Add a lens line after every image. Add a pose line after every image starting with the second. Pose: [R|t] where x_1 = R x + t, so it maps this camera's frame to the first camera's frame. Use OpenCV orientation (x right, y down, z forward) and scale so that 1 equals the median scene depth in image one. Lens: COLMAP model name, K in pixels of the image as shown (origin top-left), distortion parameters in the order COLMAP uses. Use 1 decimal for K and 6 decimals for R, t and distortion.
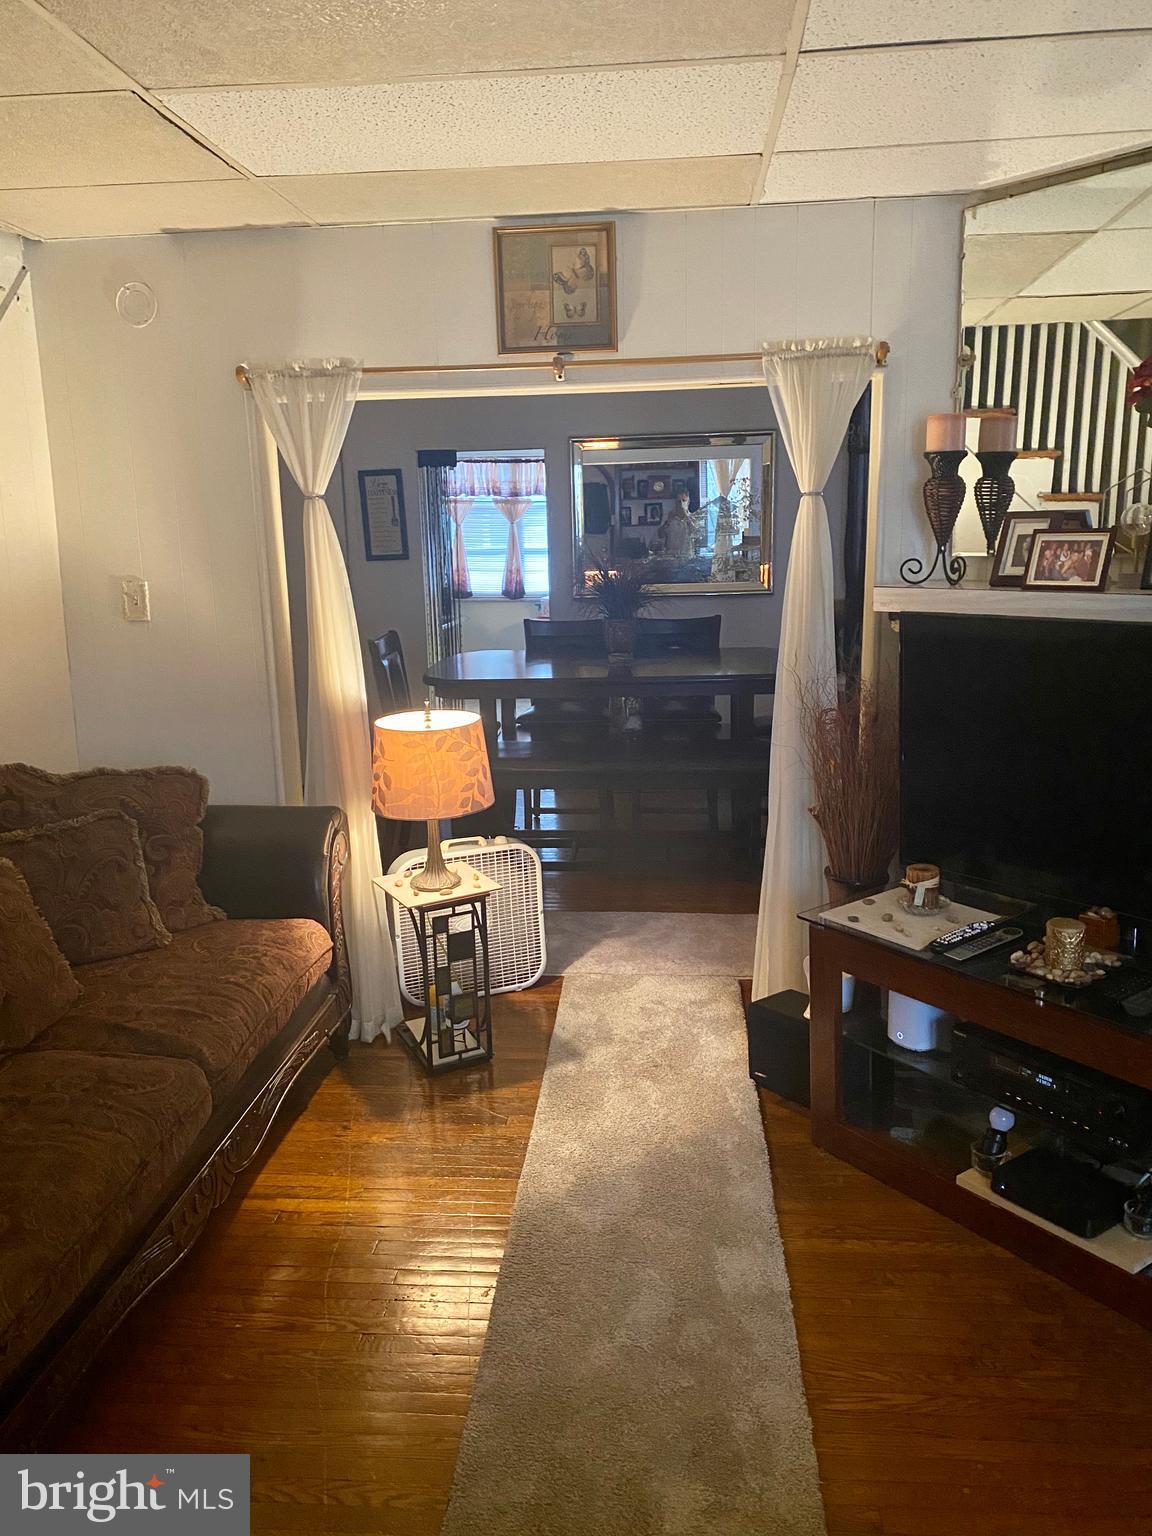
lens RADIAL K [[1164.0, 0, 576.0], [0, 1164.0, 768.0], [0, 0, 1]] dist [-0.002982, -0.035428]
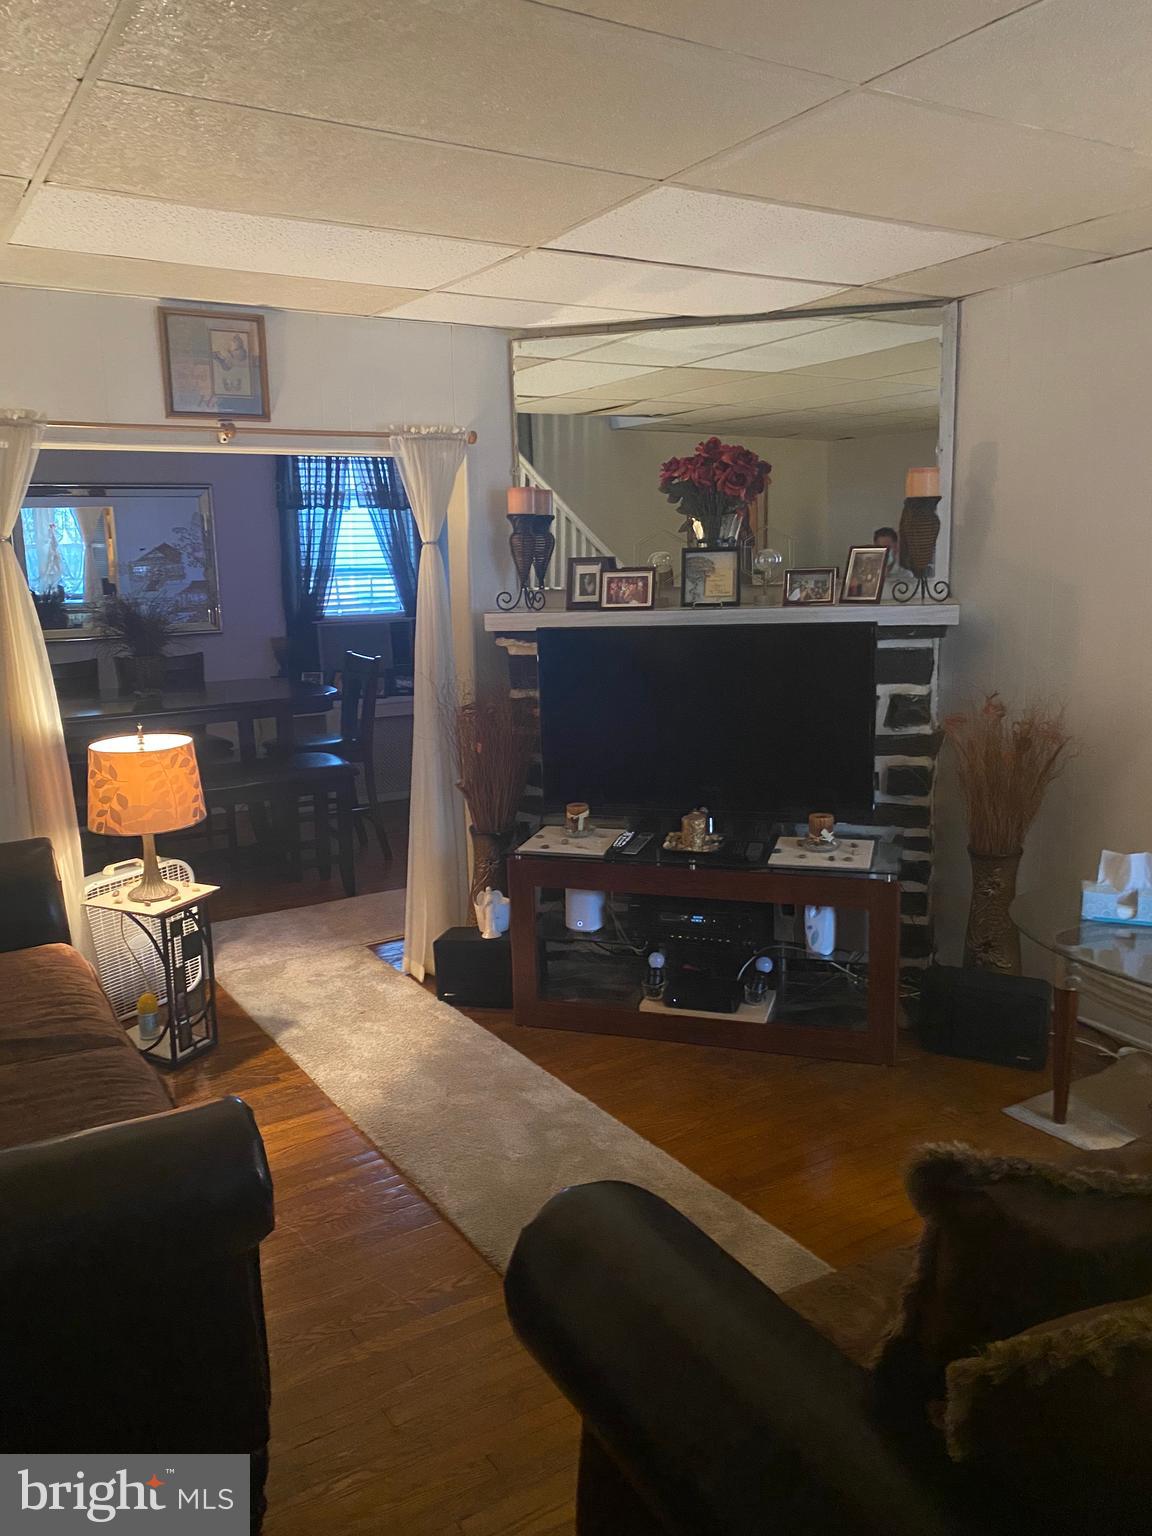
lens RADIAL K [[1169.1, 0, 574.8], [0, 1169.1, 782.6], [0, 0, 1]] dist [0.073634, -0.257324]
pose [[0.787551, -0.108649, 0.606596, -0.497460], [0.129807, 0.991498, 0.009059, 0.039383], [-0.602422, 0.071606, 0.794959, -0.123043]]
